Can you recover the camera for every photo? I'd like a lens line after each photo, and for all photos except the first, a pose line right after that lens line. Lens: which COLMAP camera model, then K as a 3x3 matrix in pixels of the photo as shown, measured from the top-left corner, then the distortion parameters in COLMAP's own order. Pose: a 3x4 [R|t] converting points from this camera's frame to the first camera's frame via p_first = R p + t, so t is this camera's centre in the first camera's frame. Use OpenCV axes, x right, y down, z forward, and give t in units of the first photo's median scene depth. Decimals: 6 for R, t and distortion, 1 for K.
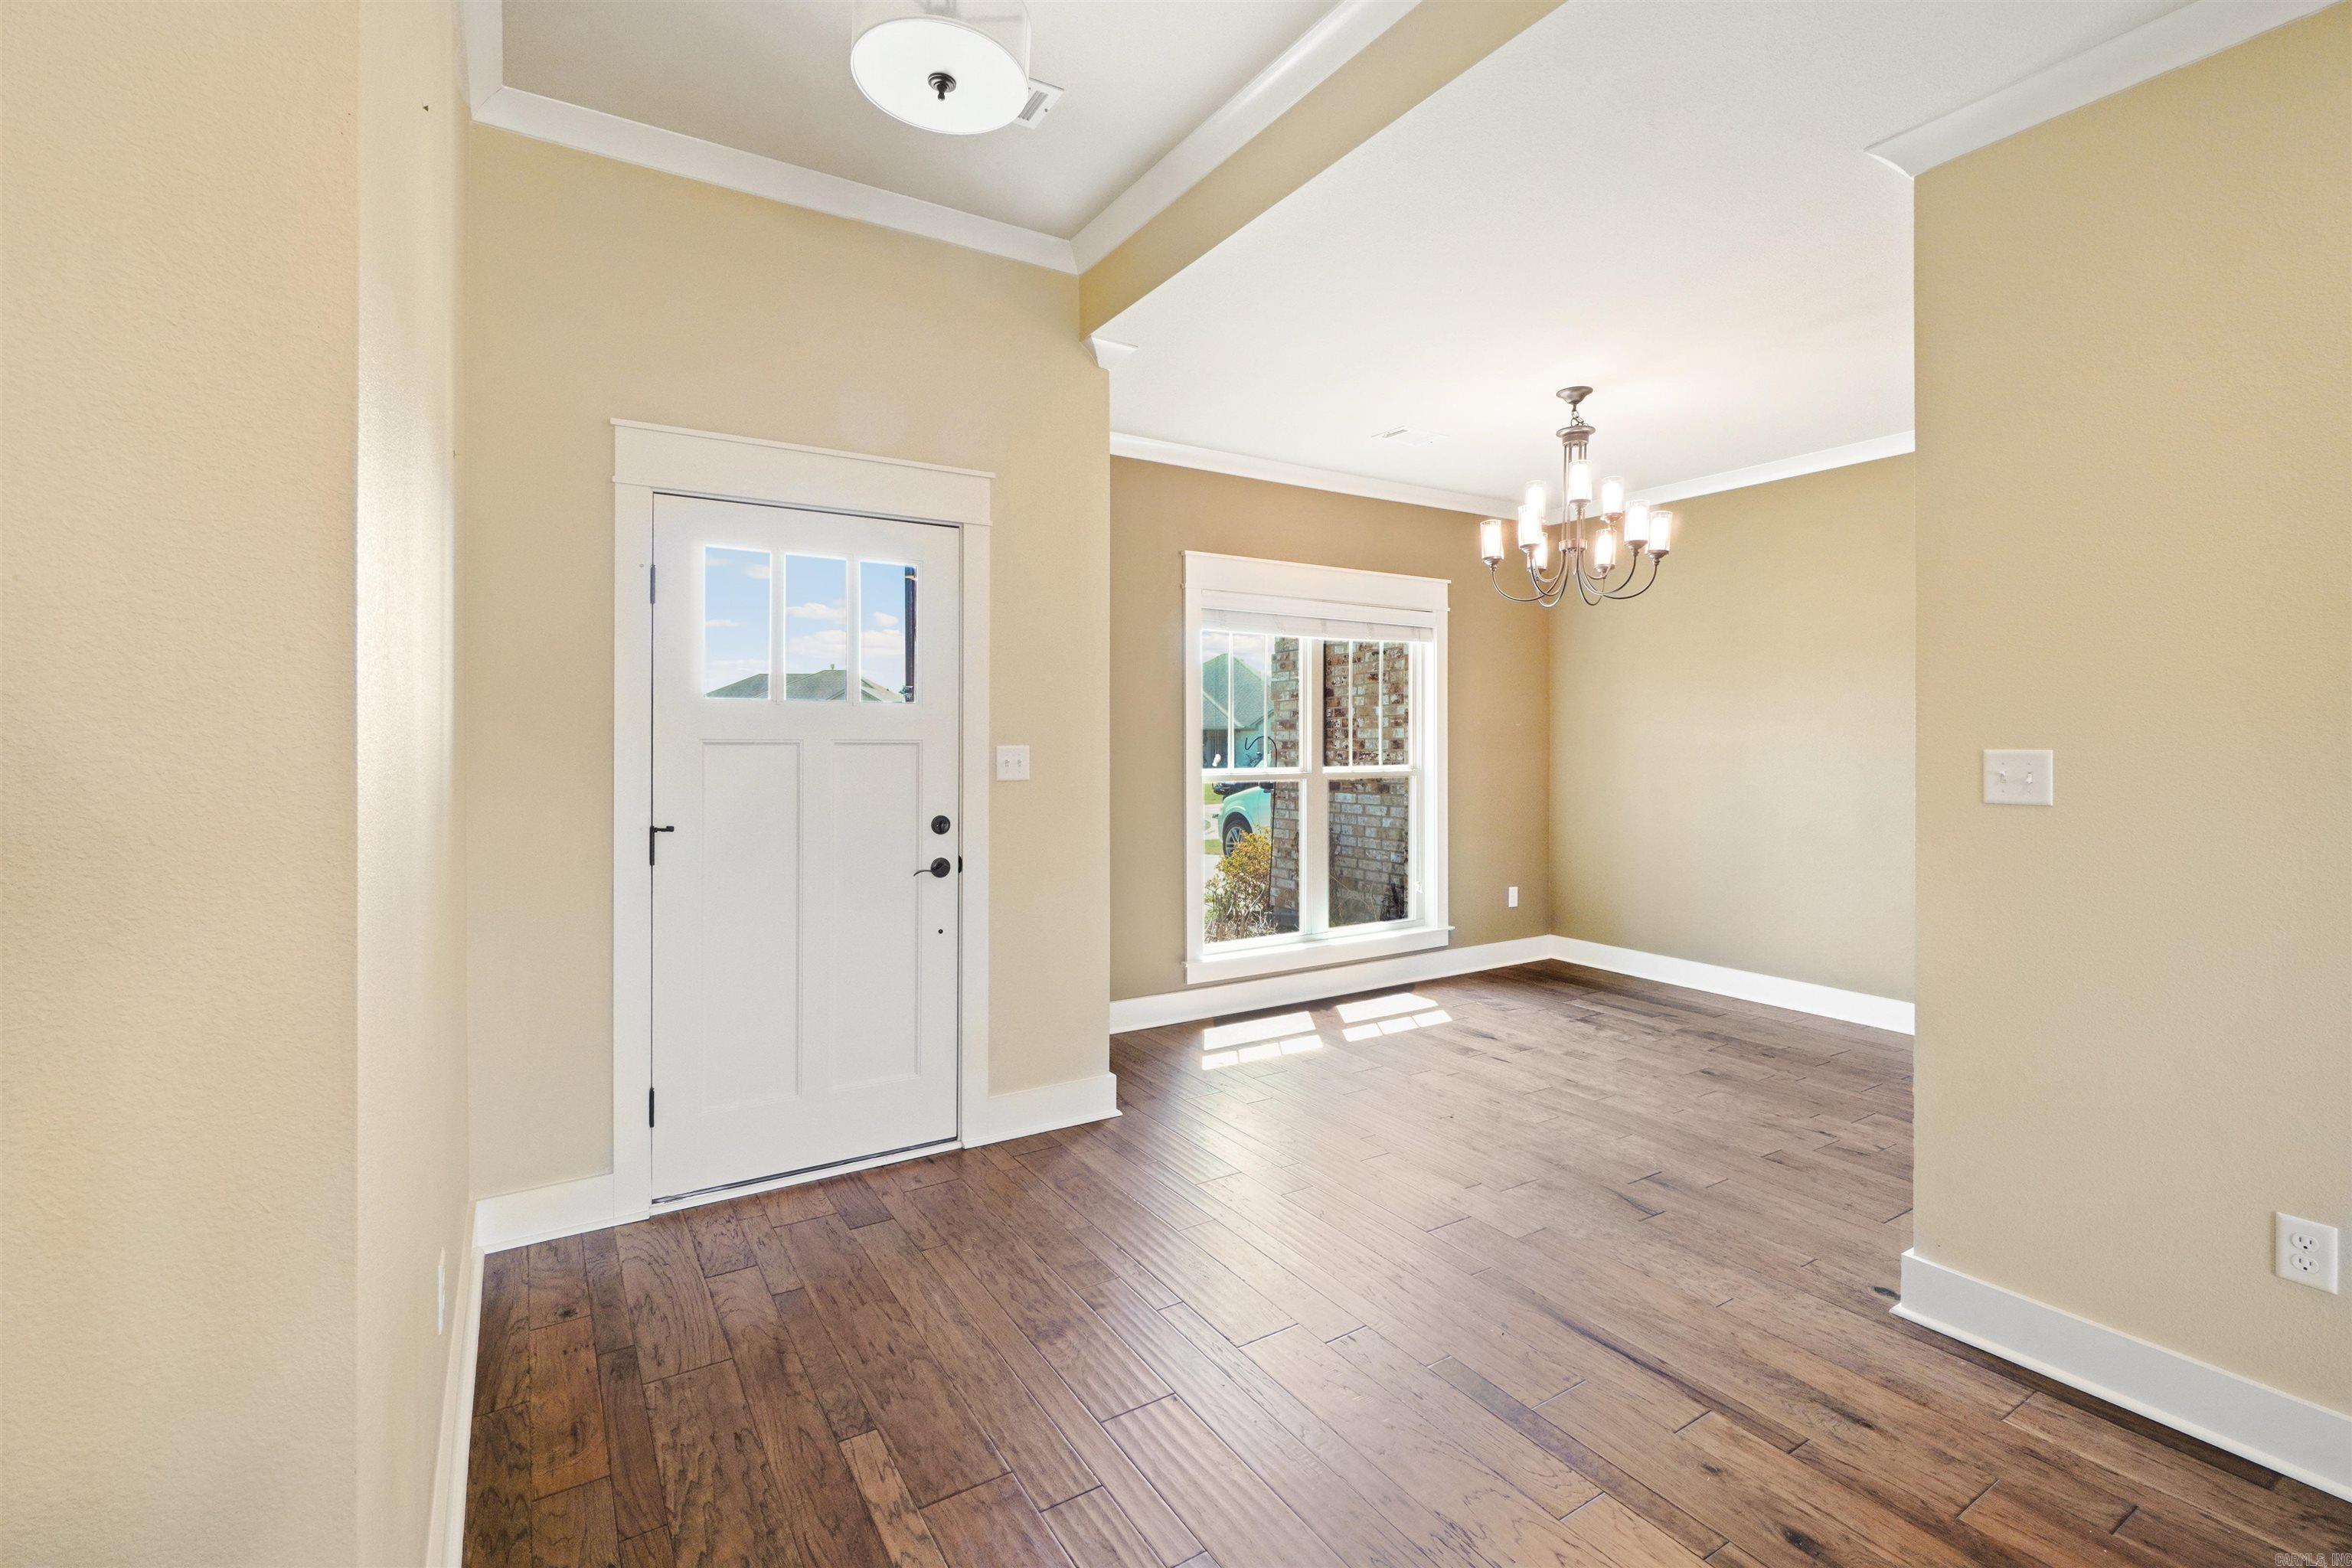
lens RADIAL K [[1044.1, 0, 1131.9], [0, 1044.1, 739.1], [0, 0, 1]] dist [0.000083, -0.000366]
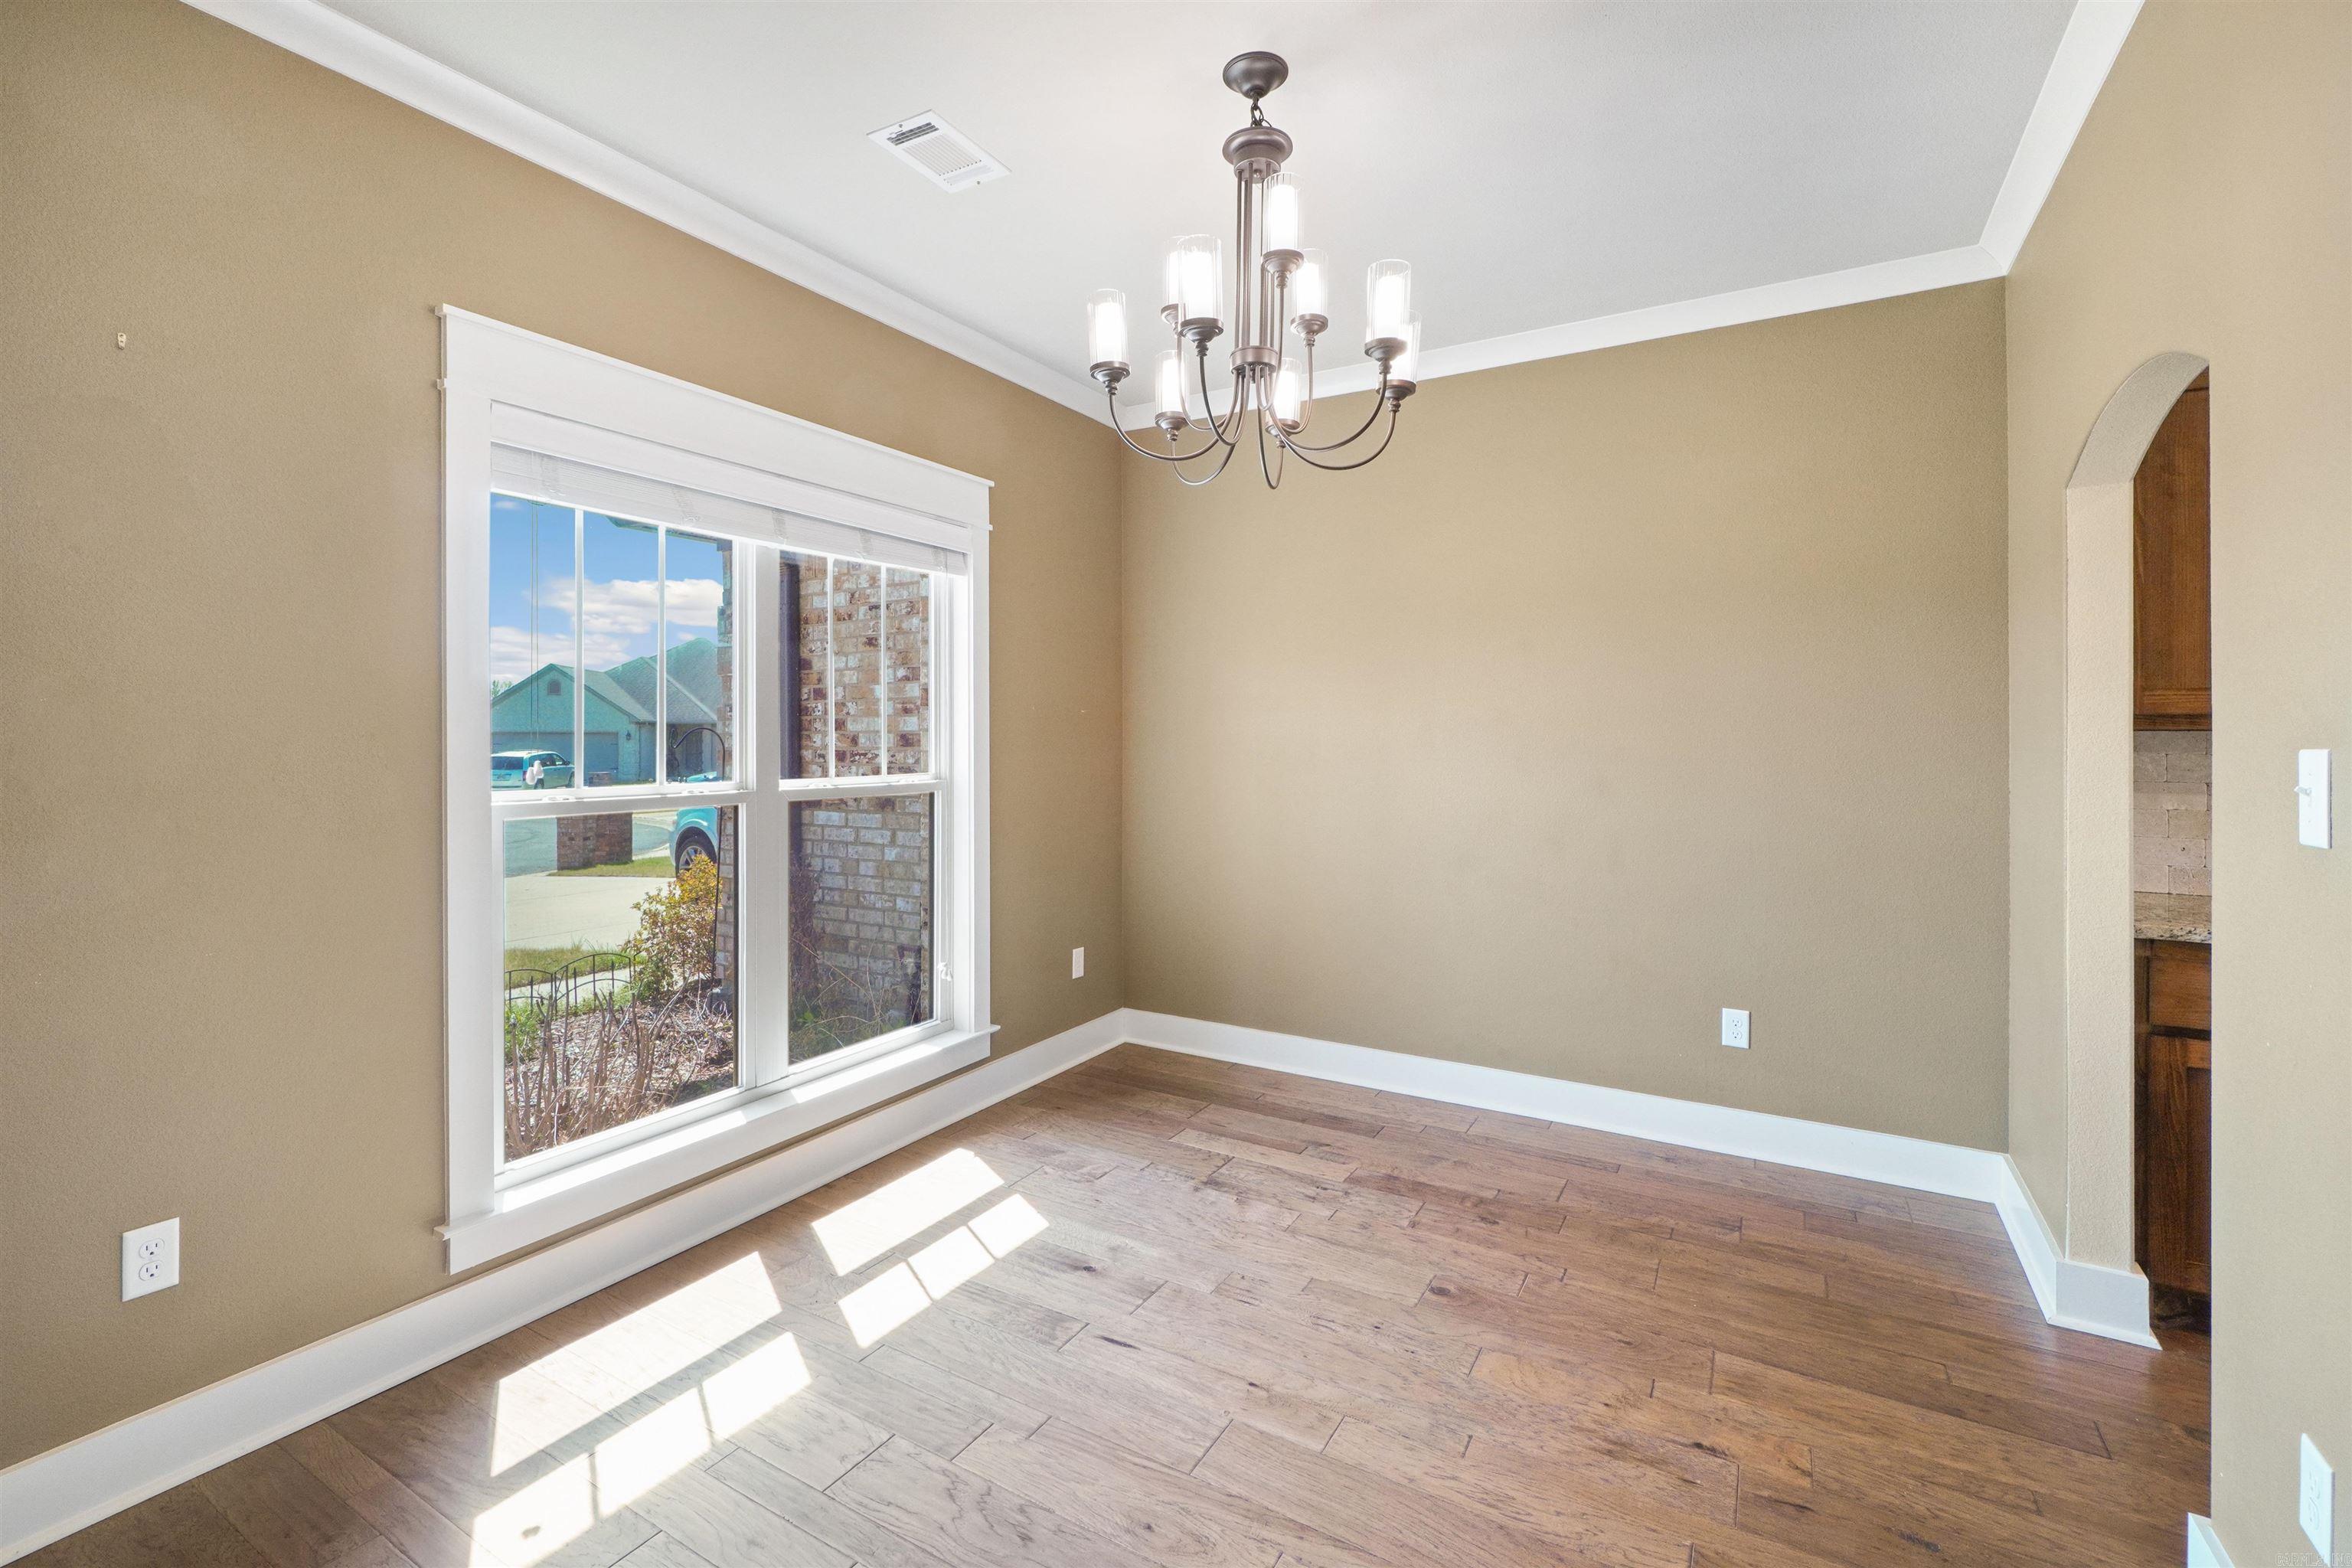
lens RADIAL K [[1025.7, 0, 1149.7], [0, 1025.7, 738.7], [0, 0, 1]] dist [0.030078, -0.000163]
pose [[0.880658, -0.000625, 0.473752, 0.090780], [0.000072, 0.999999, 0.001184, 0.003591], [-0.473753, -0.001009, 0.880657, 0.399376]]
